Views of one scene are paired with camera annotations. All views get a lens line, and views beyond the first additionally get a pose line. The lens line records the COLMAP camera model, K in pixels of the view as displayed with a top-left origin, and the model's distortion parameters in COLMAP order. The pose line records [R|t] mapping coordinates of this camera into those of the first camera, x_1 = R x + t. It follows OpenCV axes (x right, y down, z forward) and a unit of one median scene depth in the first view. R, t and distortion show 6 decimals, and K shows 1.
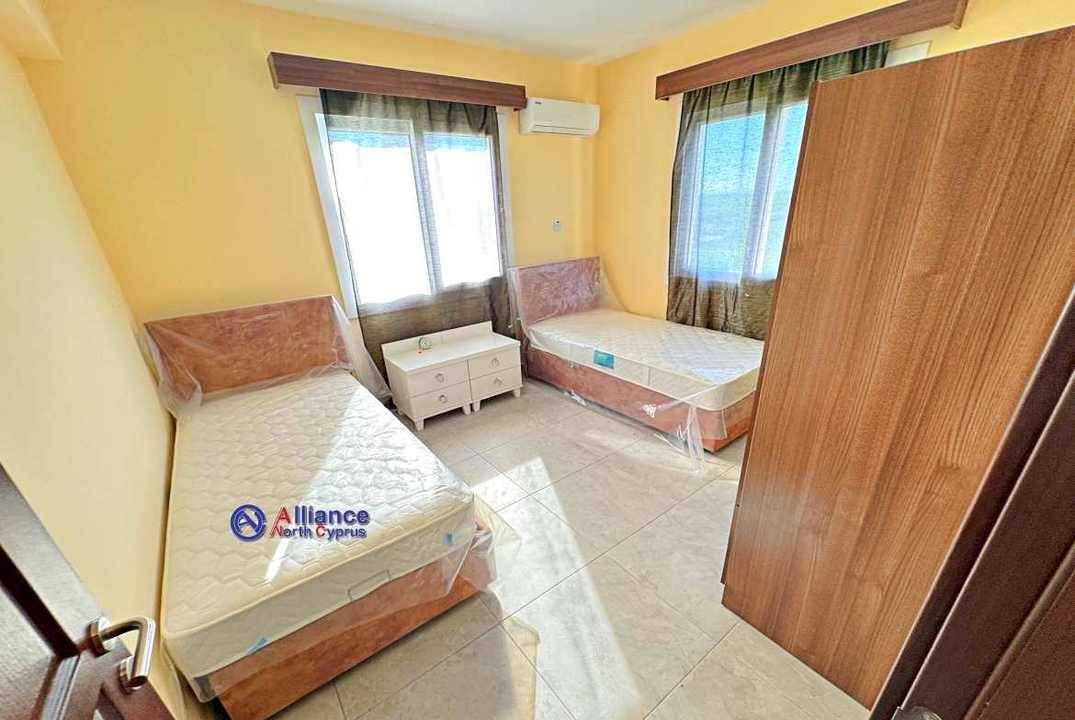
lens RADIAL K [[426.2, 0, 535.3], [0, 426.2, 401.0], [0, 0, 1]] dist [-0.000443, -0.000010]
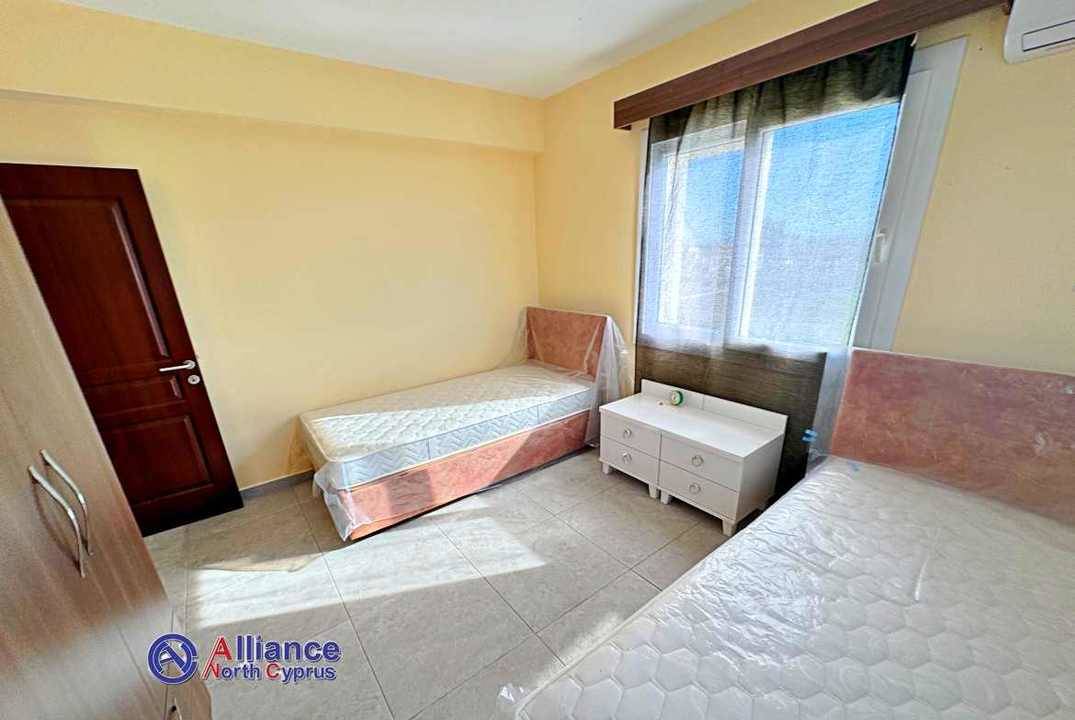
lens RADIAL K [[426.2, 0, 535.3], [0, 426.2, 401.0], [0, 0, 1]] dist [-0.000443, -0.000010]
pose [[0.005284, 0.375586, -0.926773, 0.515356], [-0.380413, 0.857860, 0.345489, -0.321310], [0.924802, 0.350731, 0.147411, 0.653950]]
